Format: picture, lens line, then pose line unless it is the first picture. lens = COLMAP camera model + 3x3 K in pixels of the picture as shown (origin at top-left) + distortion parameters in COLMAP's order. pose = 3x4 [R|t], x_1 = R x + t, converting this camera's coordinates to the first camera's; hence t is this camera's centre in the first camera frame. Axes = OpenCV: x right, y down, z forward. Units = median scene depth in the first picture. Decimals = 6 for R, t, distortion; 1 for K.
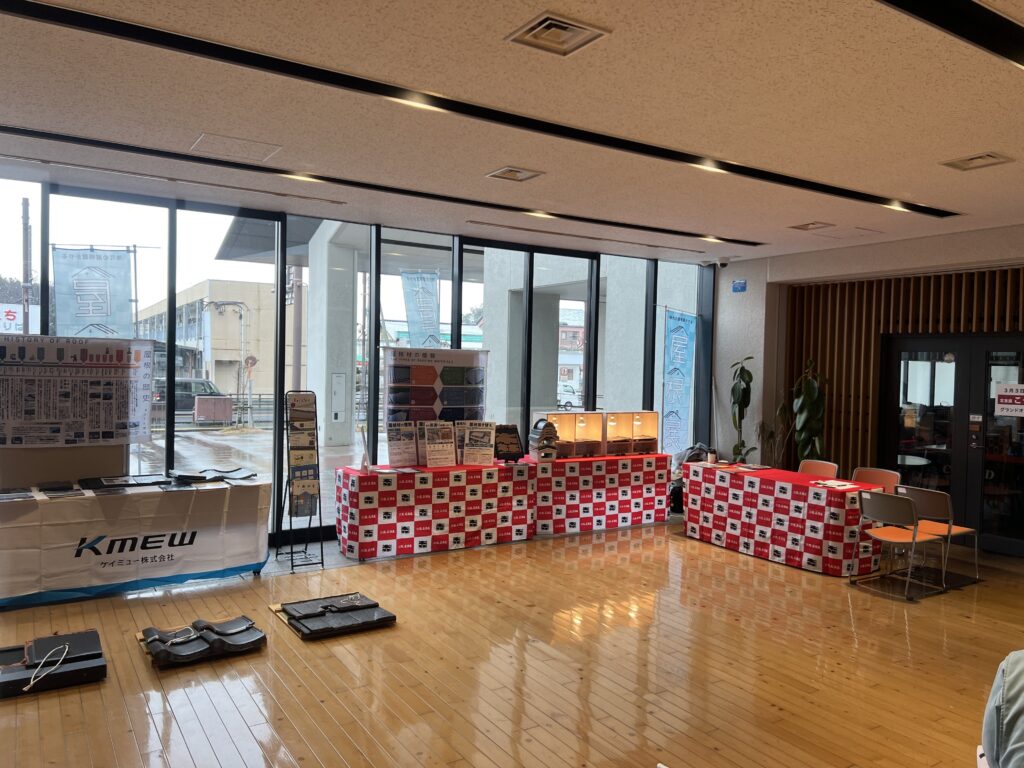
lens RADIAL K [[763.8, 0, 512.0], [0, 763.8, 384.0], [0, 0, 1]] dist [0.062180, -0.050911]
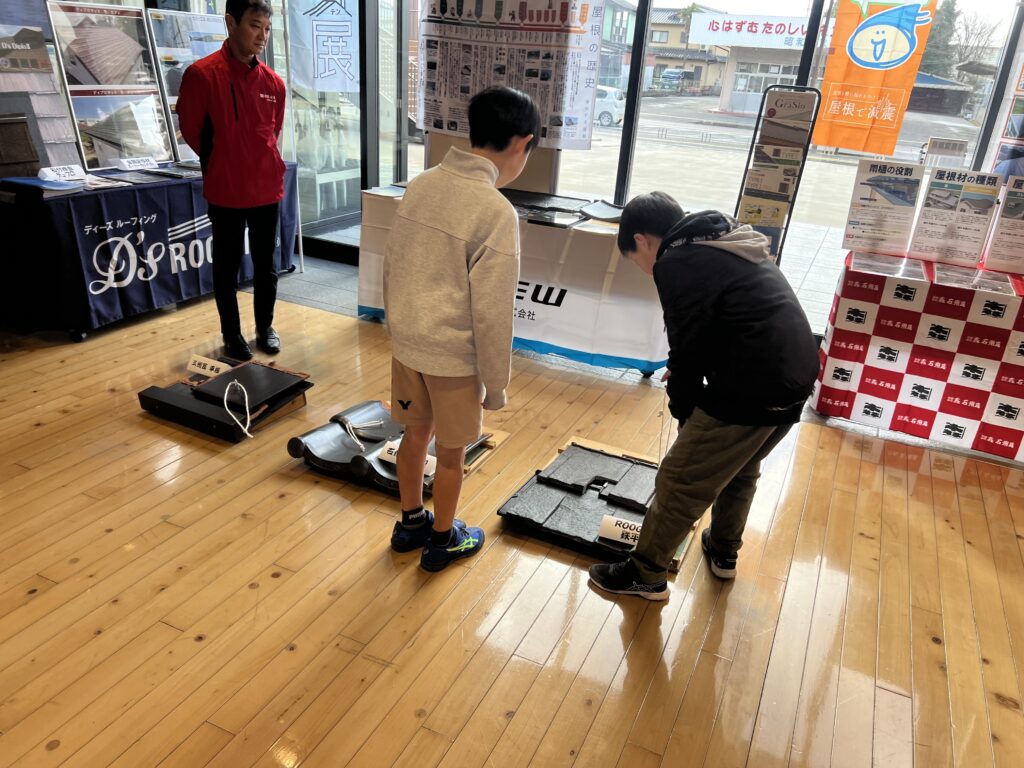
lens RADIAL K [[763.8, 0, 512.0], [0, 763.8, 384.0], [0, 0, 1]] dist [0.062180, -0.050911]
pose [[0.531819, 0.361553, -0.765799, 0.118889], [-0.060838, 0.918257, 0.391283, 0.000834], [0.844670, -0.161502, 0.510343, 0.557504]]
